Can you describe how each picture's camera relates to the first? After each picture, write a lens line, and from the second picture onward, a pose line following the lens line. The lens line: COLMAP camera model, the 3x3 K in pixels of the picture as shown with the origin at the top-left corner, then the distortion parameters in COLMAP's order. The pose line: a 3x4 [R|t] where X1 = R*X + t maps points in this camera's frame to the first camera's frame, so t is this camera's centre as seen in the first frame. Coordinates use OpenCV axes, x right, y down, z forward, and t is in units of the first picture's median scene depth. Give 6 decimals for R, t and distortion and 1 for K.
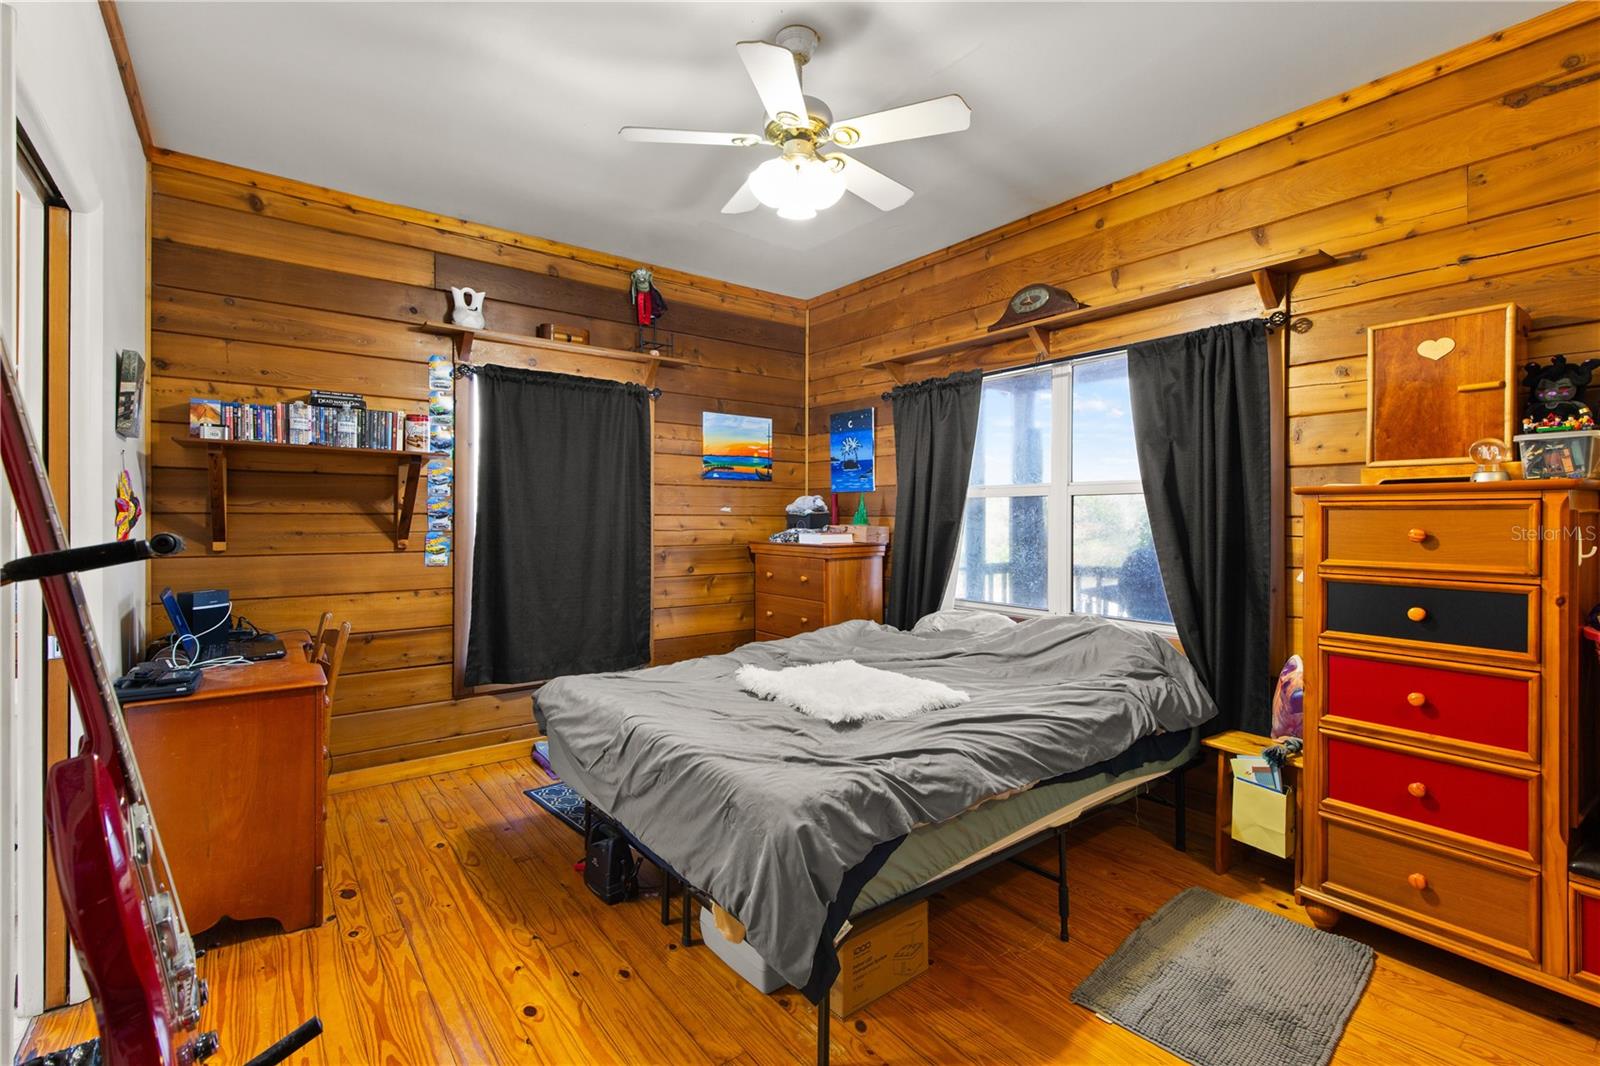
lens RADIAL K [[722.9, 0, 808.5], [0, 722.9, 525.9], [0, 0, 1]] dist [0.008117, -0.002651]
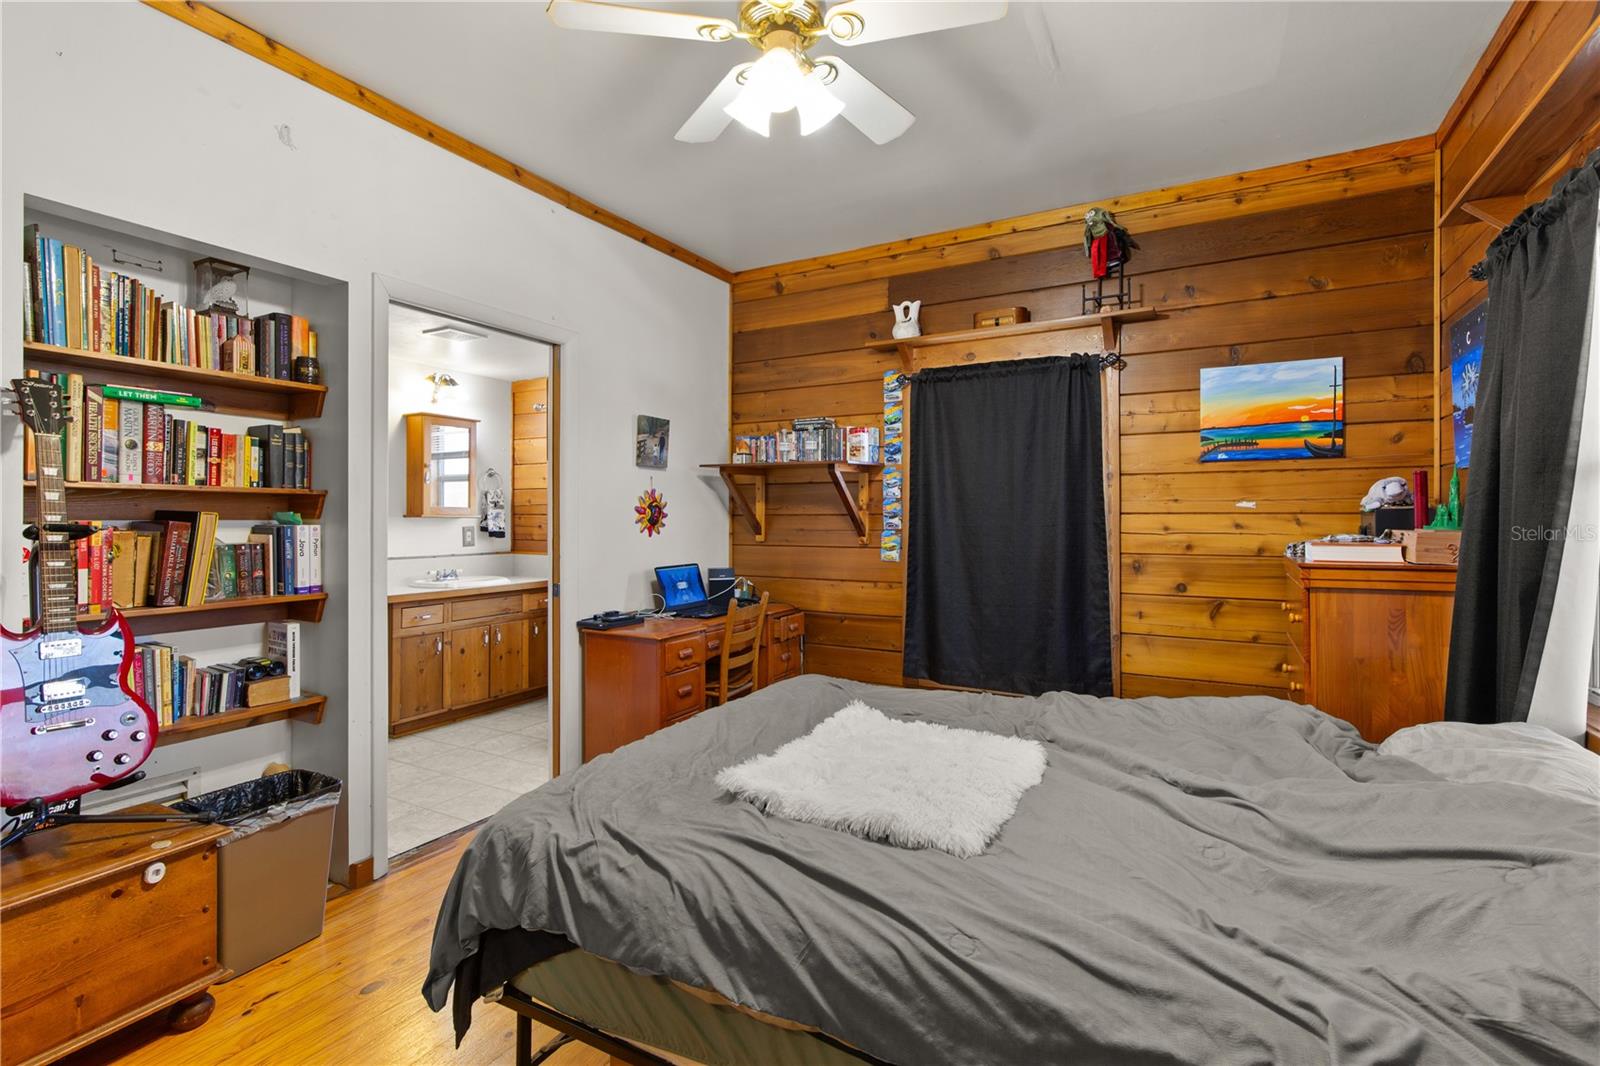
lens RADIAL K [[722.9, 0, 805.3], [0, 722.9, 519.8], [0, 0, 1]] dist [0.008117, -0.002651]
pose [[0.400944, 0.001719, -0.916101, 0.393134], [-0.006720, 0.999977, -0.001065, -0.005410], [0.916078, 0.006584, 0.400947, 0.390936]]
